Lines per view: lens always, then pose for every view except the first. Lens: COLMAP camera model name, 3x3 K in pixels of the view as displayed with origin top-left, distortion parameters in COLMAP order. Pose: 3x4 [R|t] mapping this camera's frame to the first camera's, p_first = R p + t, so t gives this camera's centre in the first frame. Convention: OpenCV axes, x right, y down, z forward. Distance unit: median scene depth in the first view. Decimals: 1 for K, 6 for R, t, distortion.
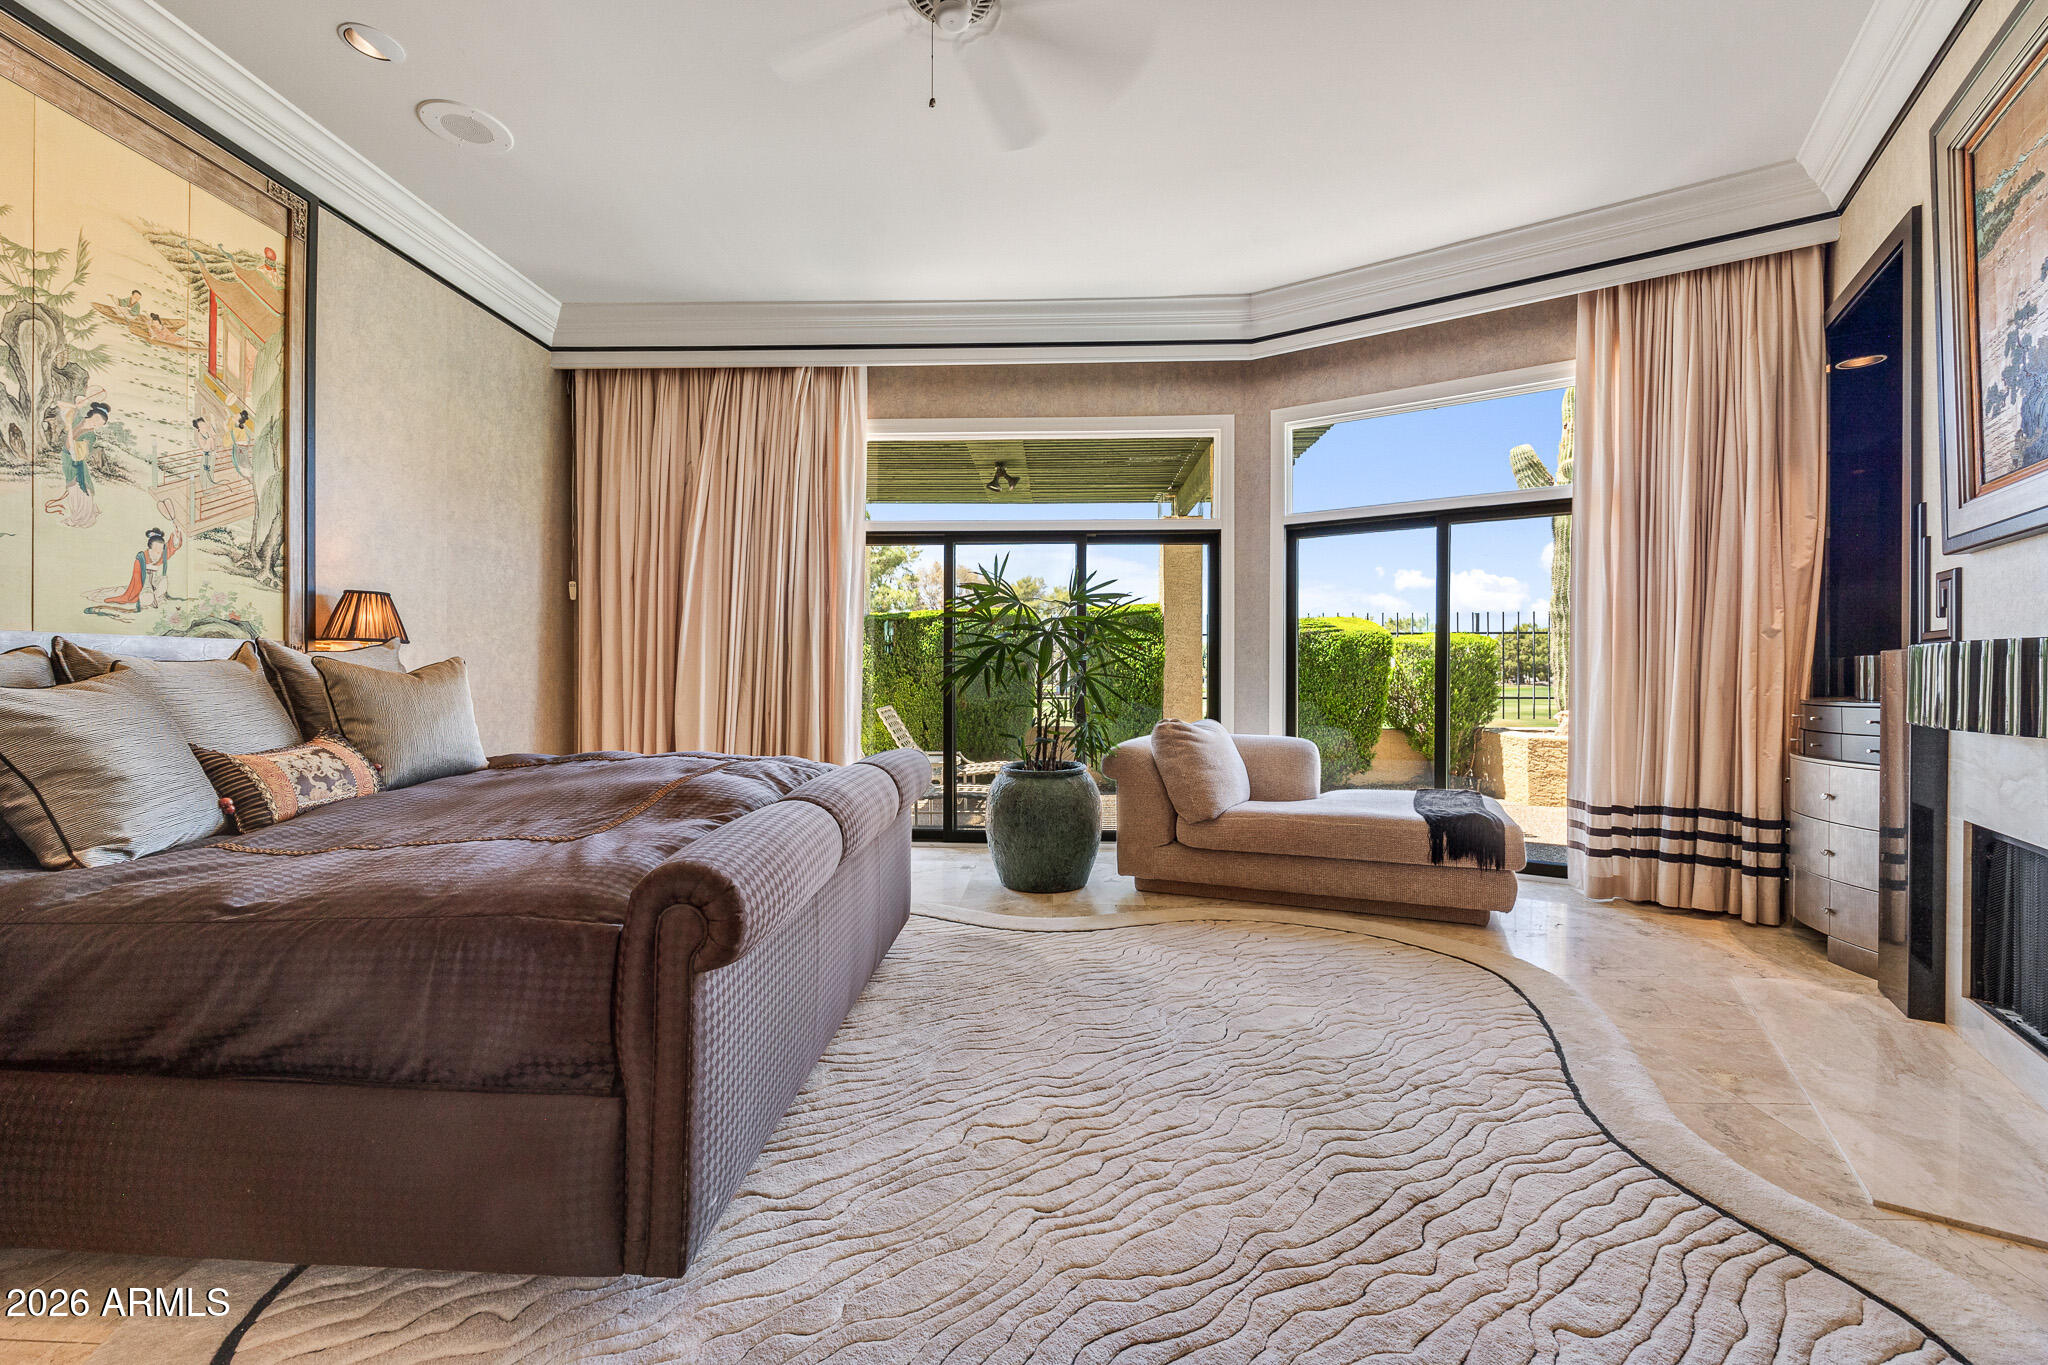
lens RADIAL K [[831.5, 0, 1026.7], [0, 831.5, 677.6], [0, 0, 1]] dist [-0.001302, -0.000696]
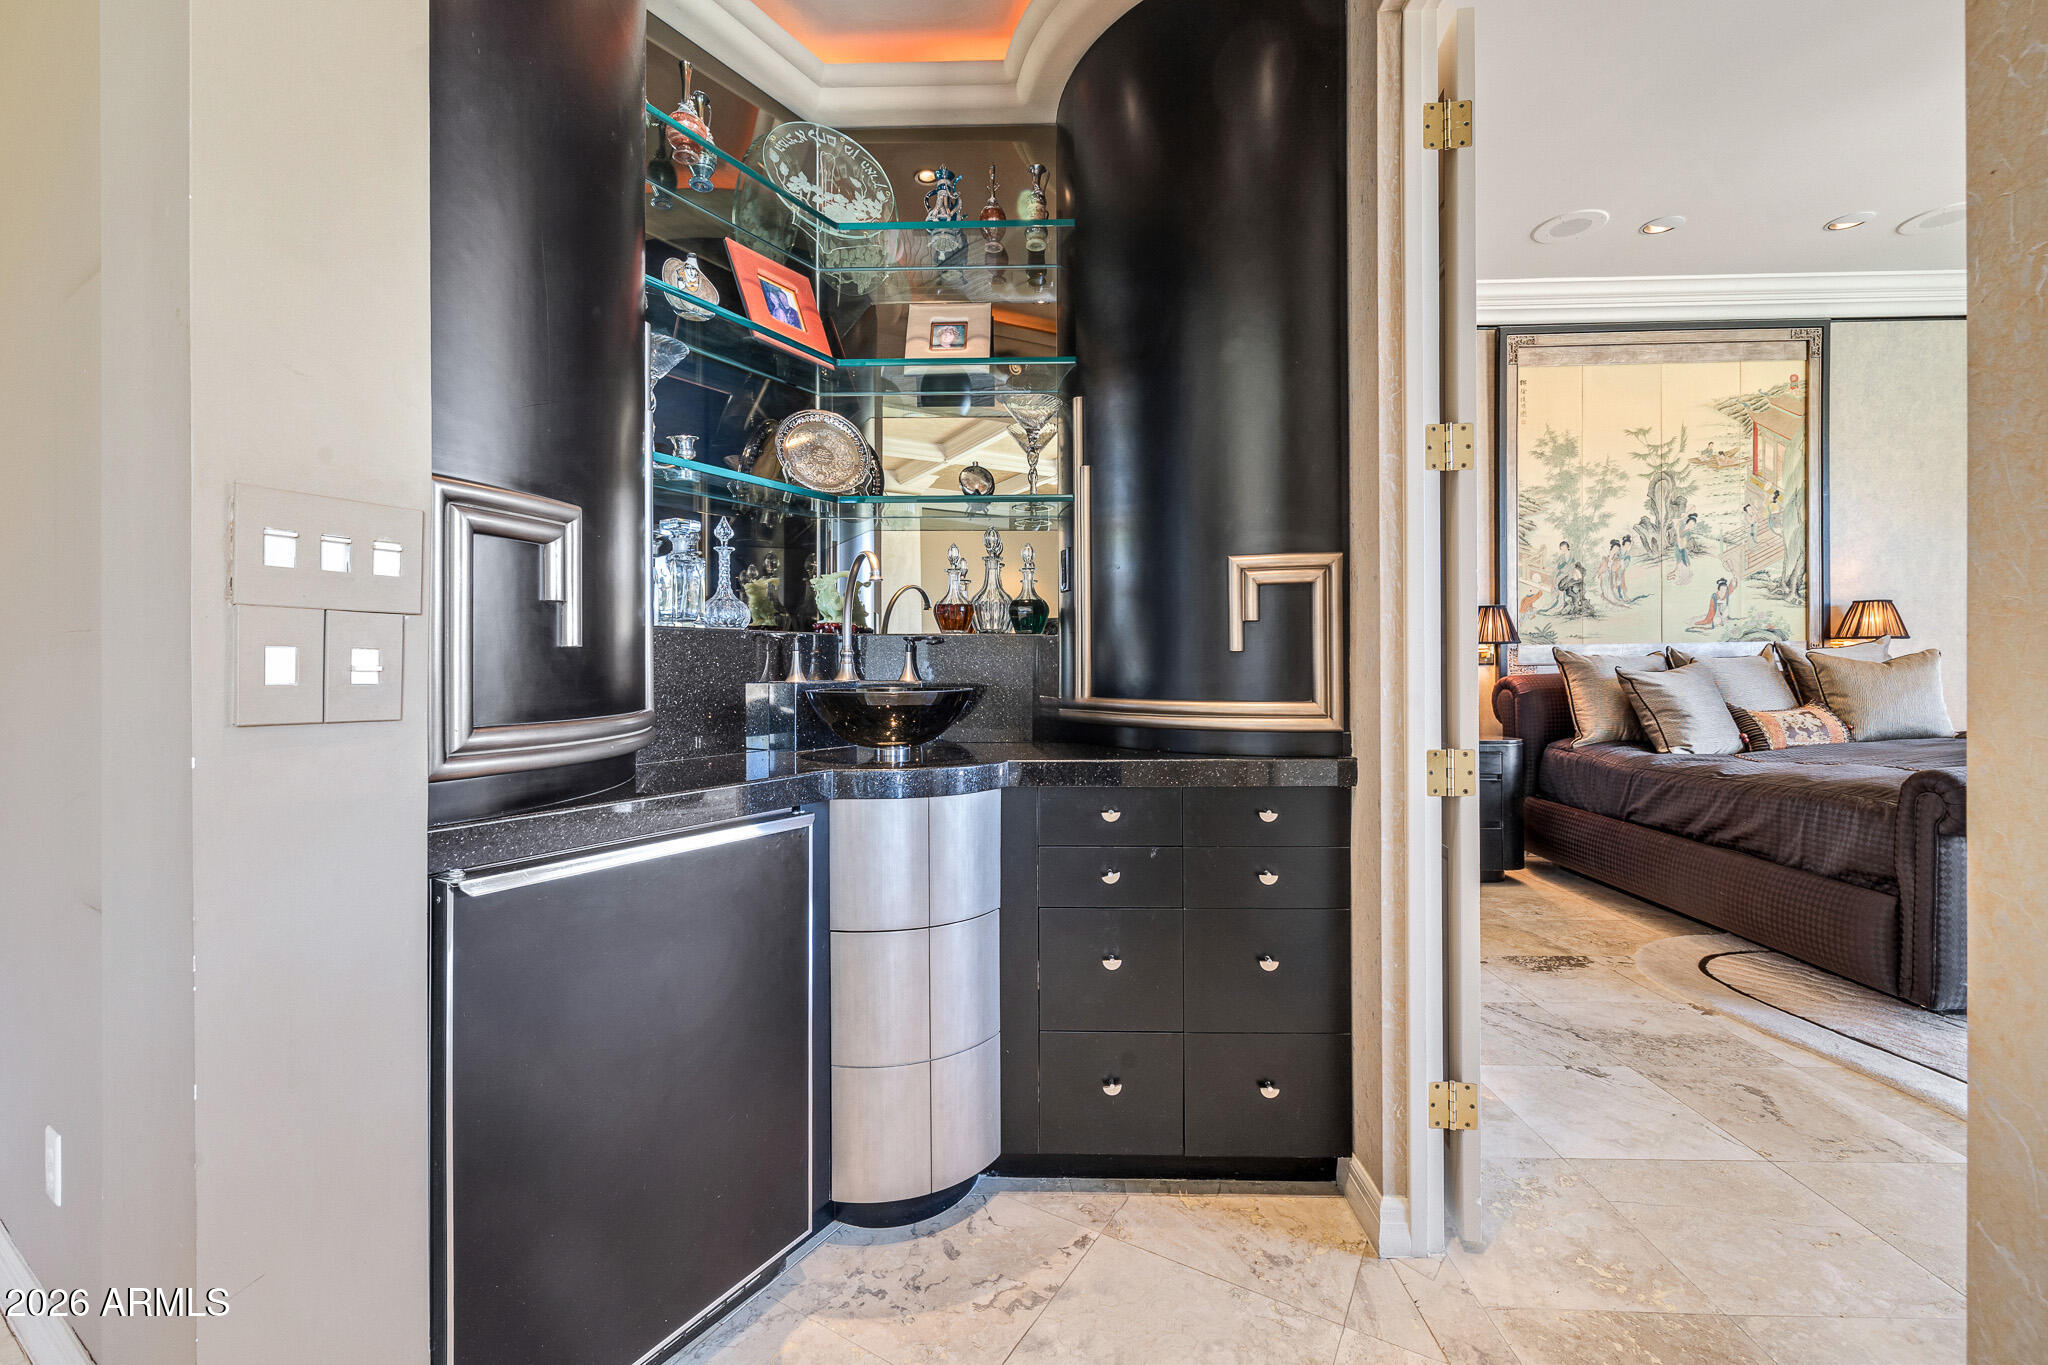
lens RADIAL K [[831.5, 0, 1026.7], [0, 831.5, 677.6], [0, 0, 1]] dist [-0.001302, -0.000696]
pose [[0.016519, 0.005337, -0.999849, 0.628774], [0.005520, 0.999970, 0.005429, 0.004982], [0.999848, -0.005609, 0.016489, -0.451823]]
